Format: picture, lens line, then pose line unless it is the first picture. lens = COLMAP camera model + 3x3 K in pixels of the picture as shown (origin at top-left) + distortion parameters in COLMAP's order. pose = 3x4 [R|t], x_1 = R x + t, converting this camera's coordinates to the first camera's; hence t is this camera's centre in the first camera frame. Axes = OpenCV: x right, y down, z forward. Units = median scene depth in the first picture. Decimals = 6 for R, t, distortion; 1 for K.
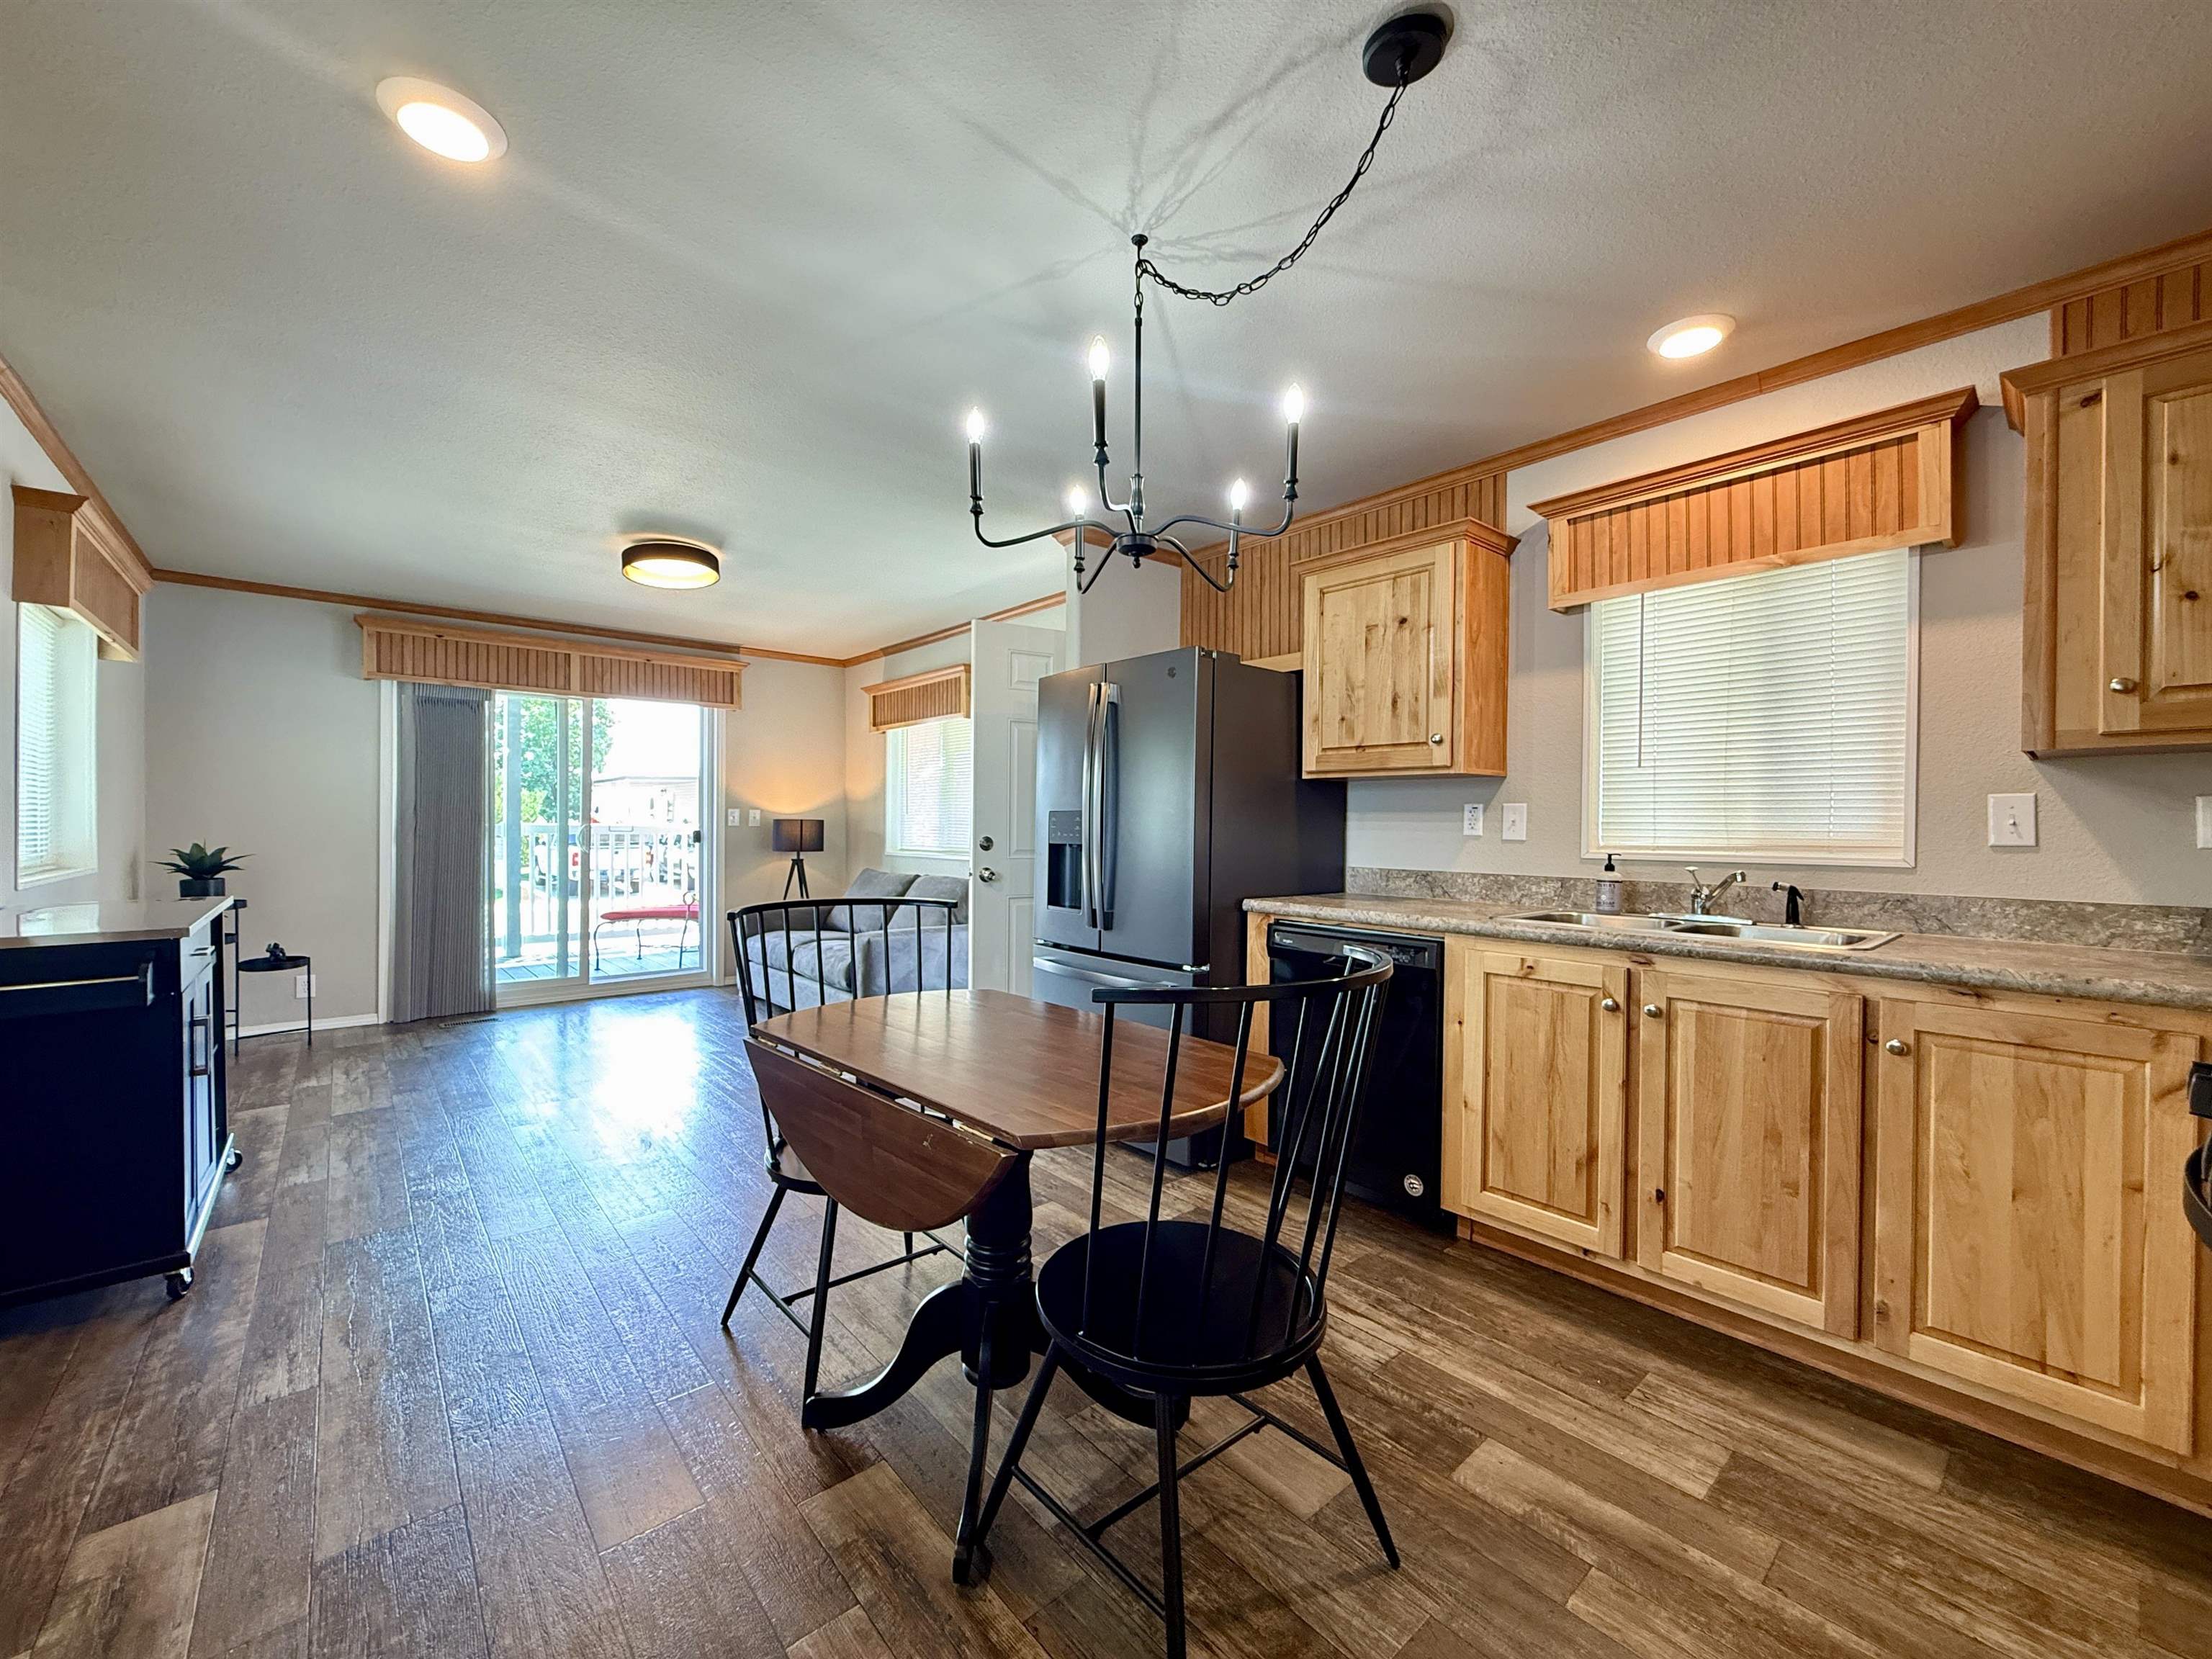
lens RADIAL K [[884.0, 0, 1108.3], [0, 884.0, 828.5], [0, 0, 1]] dist [0.000100, 0.000252]
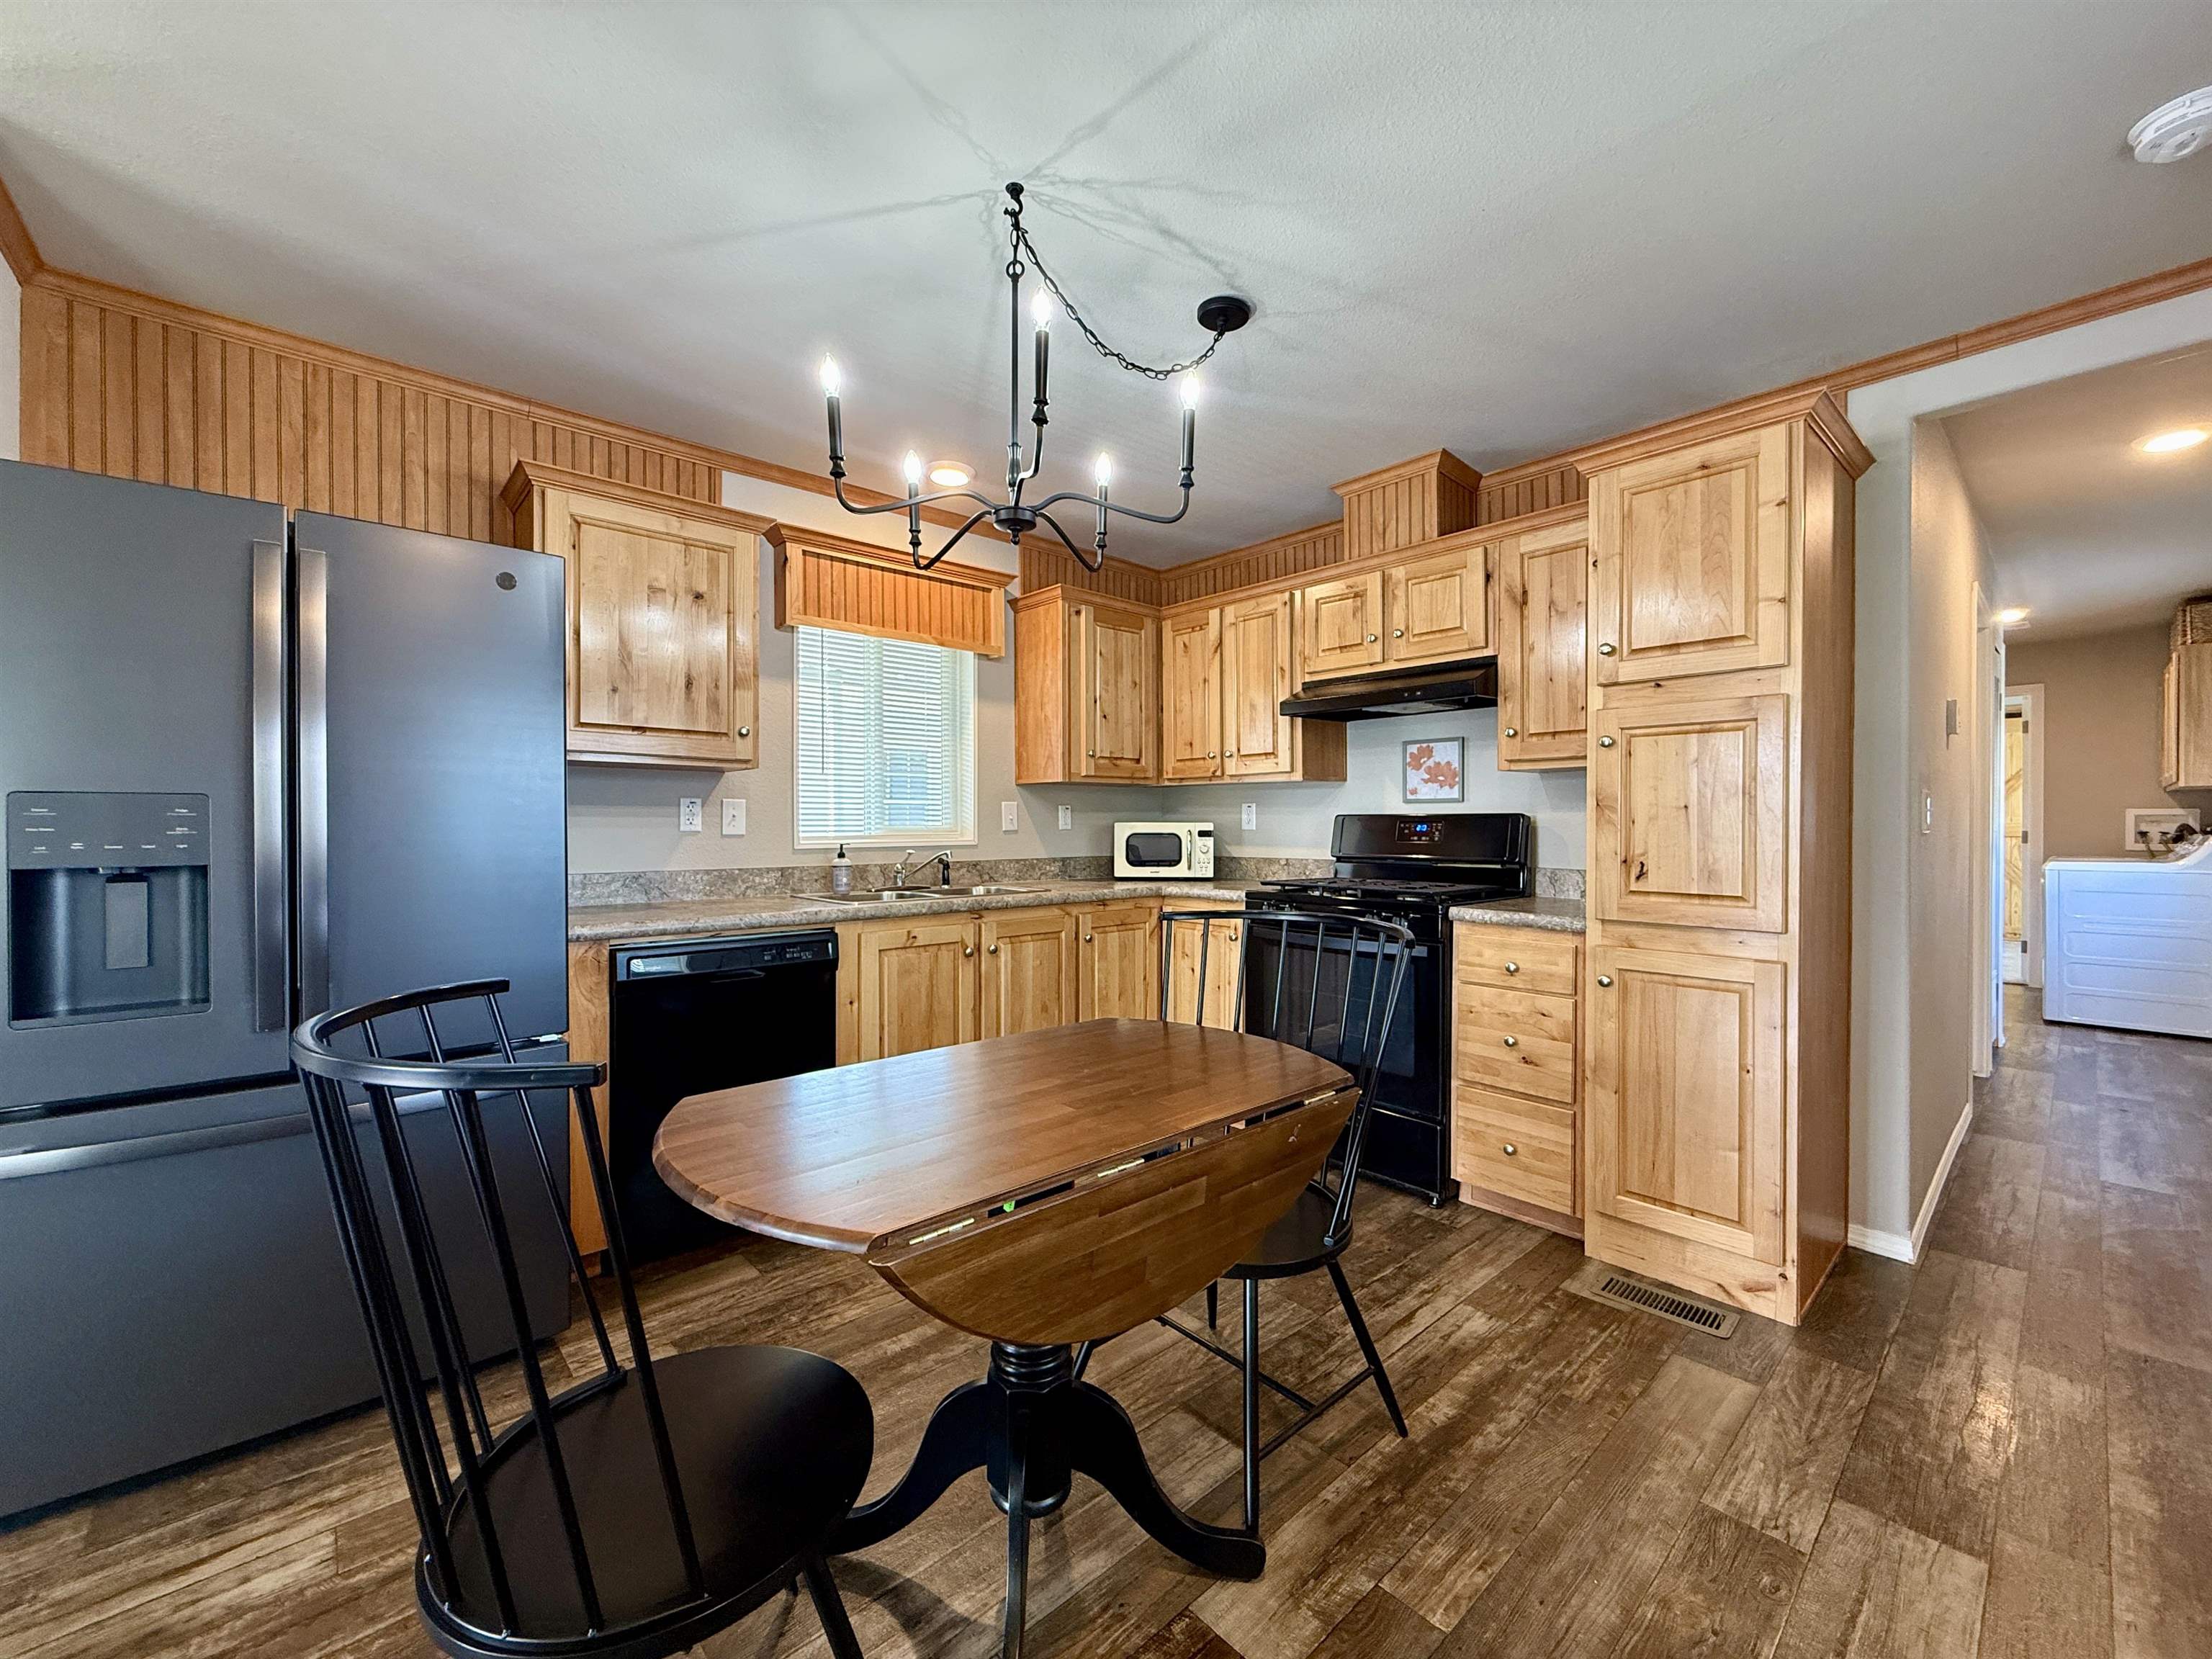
lens RADIAL K [[884.0, 0, 1048.5], [0, 884.0, 834.0], [0, 0, 1]] dist [0.000100, 0.000252]
pose [[-0.005301, -0.013265, 0.999898, -0.645786], [0.004991, 0.999899, 0.013292, 0.000970], [-0.999973, 0.005061, -0.005234, 0.735018]]
